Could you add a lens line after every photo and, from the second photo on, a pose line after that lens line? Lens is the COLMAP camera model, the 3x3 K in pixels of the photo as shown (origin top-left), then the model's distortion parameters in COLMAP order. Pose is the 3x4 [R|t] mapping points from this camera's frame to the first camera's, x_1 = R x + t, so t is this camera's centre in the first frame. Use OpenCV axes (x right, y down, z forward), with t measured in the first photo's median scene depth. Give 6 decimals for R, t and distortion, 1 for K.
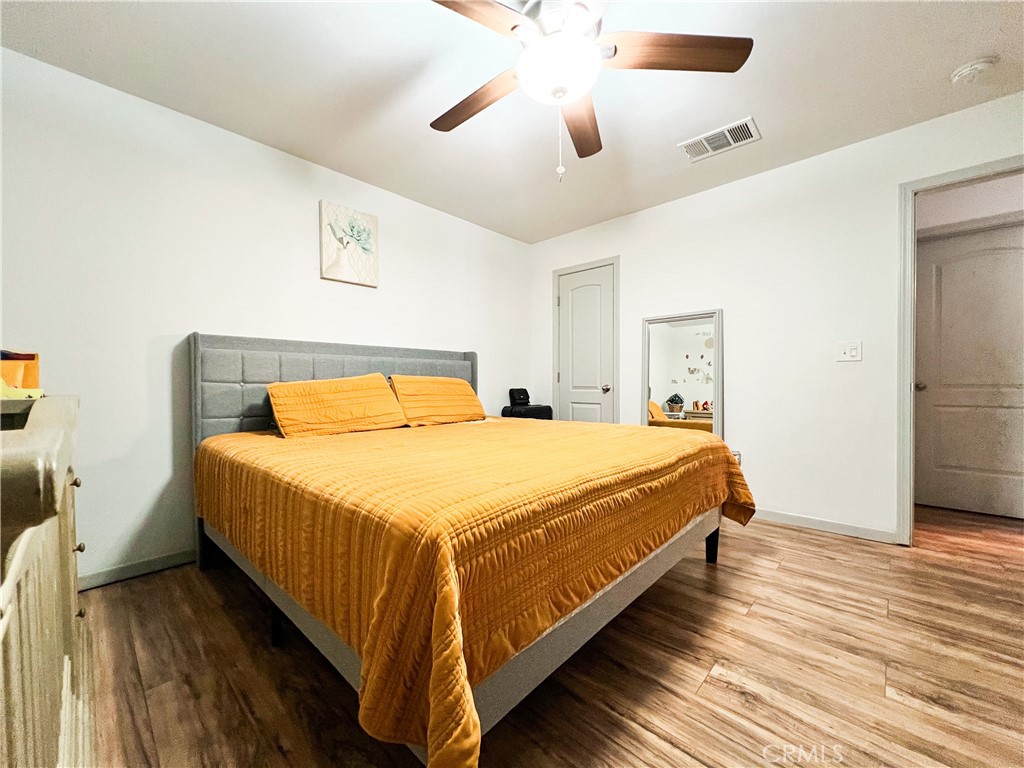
lens RADIAL K [[425.0, 0, 531.3], [0, 425.0, 384.0], [0, 0, 1]] dist [0.000517, 0.000555]
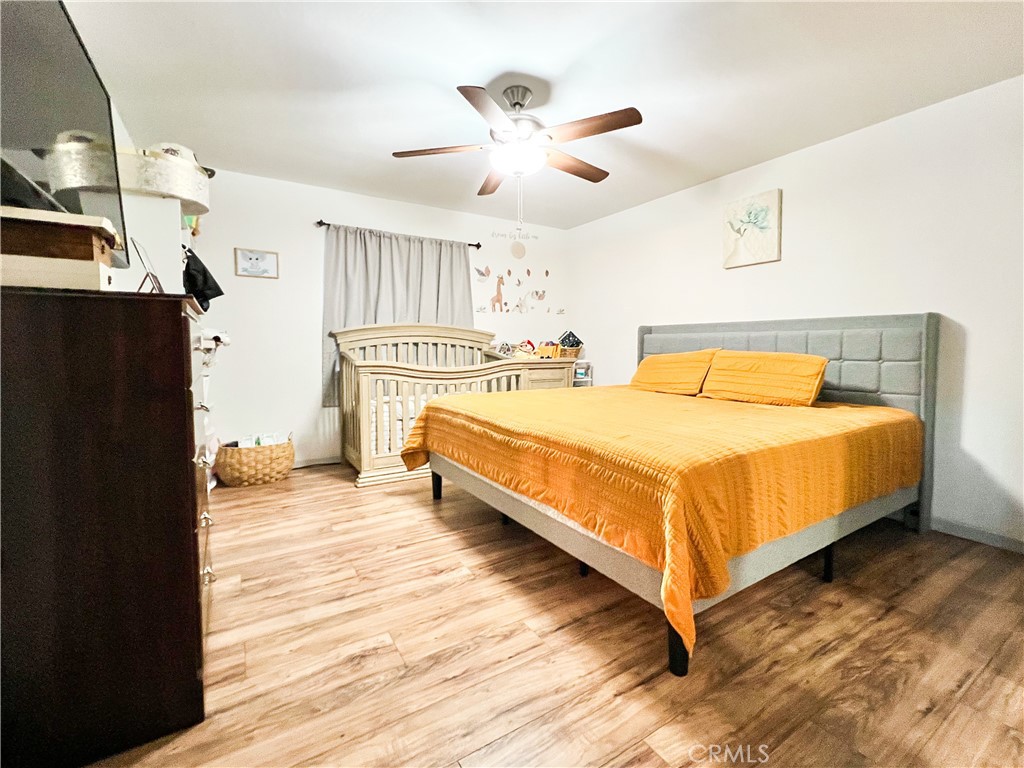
lens RADIAL K [[422.7, 0, 511.1], [0, 422.7, 366.6], [0, 0, 1]] dist [-0.000792, -0.000024]
pose [[-0.276562, 0.051510, -0.959614, 1.614968], [-0.005477, 0.998462, 0.055174, -0.066396], [0.960980, 0.020515, -0.275855, 1.445681]]
